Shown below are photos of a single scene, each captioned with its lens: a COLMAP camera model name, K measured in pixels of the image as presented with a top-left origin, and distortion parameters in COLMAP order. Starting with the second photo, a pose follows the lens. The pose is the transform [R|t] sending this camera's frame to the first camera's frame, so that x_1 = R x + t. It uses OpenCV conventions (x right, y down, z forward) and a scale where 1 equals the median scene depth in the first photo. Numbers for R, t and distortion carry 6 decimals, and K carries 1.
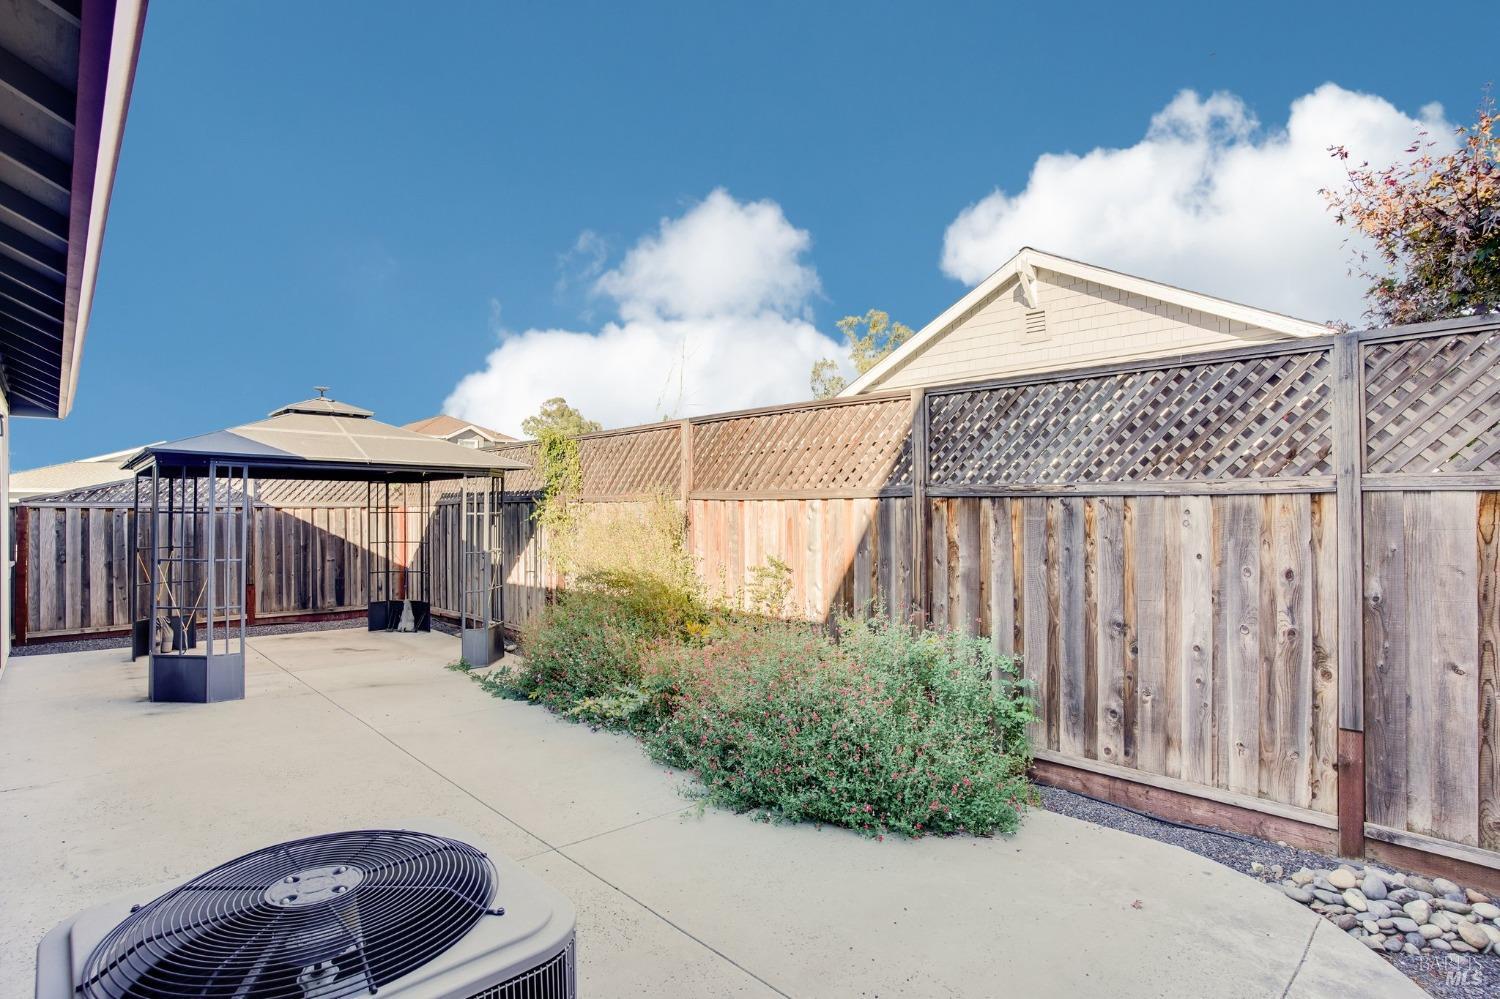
lens RADIAL K [[771.3, 0, 733.7], [0, 771.3, 503.4], [0, 0, 1]] dist [-0.000600, 0.000797]
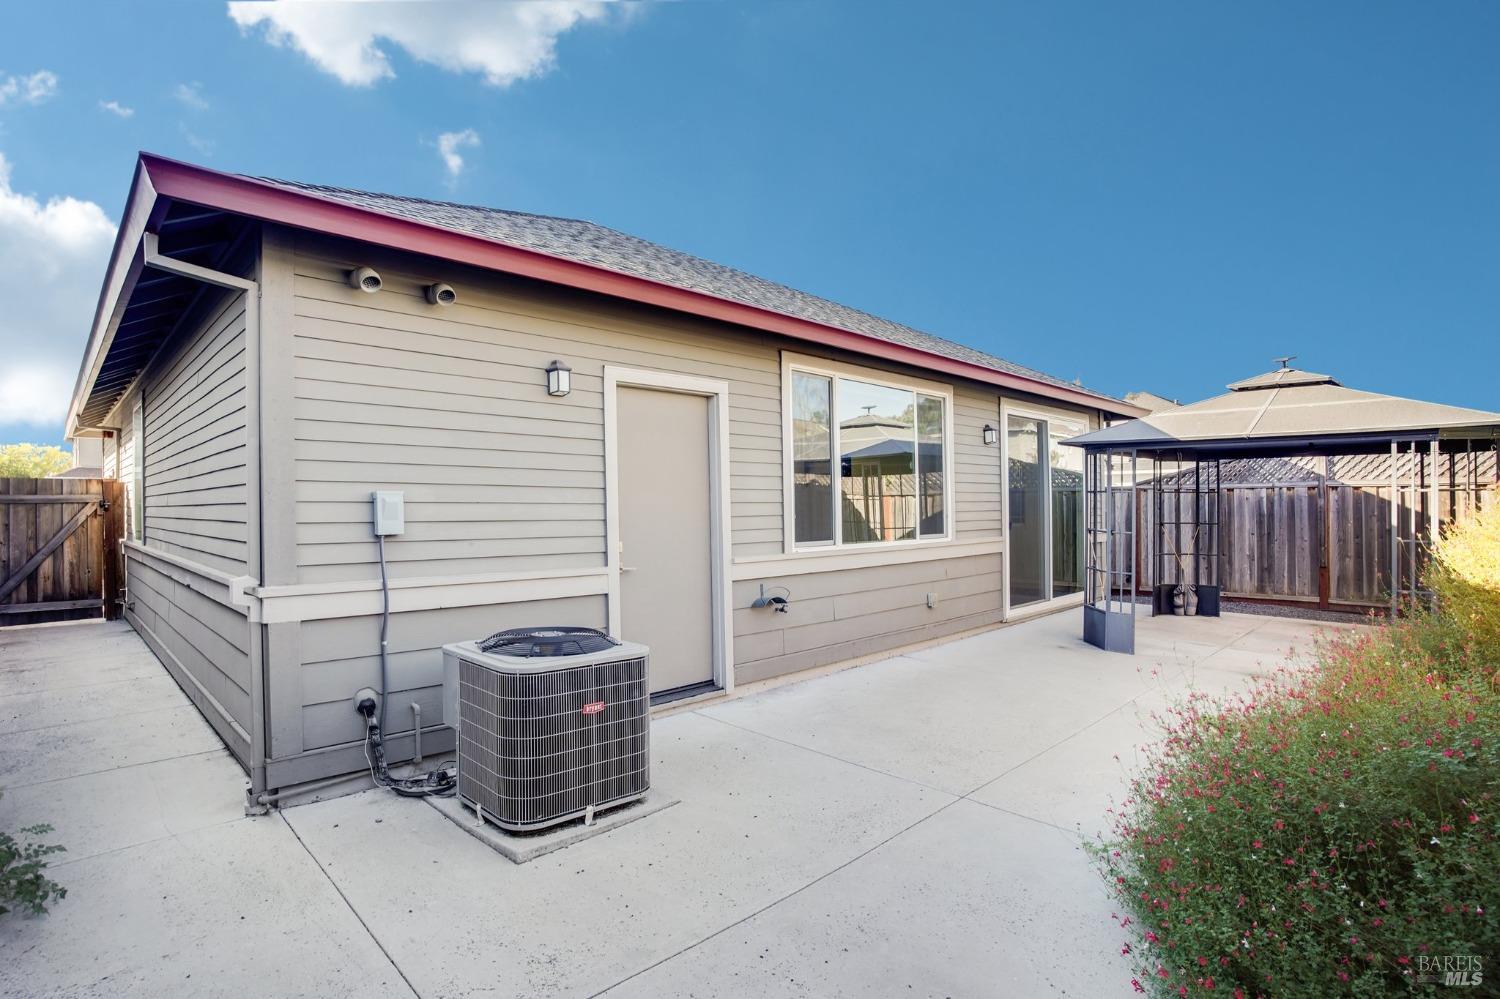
lens RADIAL K [[771.3, 0, 733.7], [0, 771.3, 503.4], [0, 0, 1]] dist [-0.000600, 0.000797]
pose [[0.059635, 0.008164, -0.998187, 0.286938], [0.016082, 0.999829, 0.009139, 0.005399], [0.998091, -0.016598, 0.059494, 0.213031]]
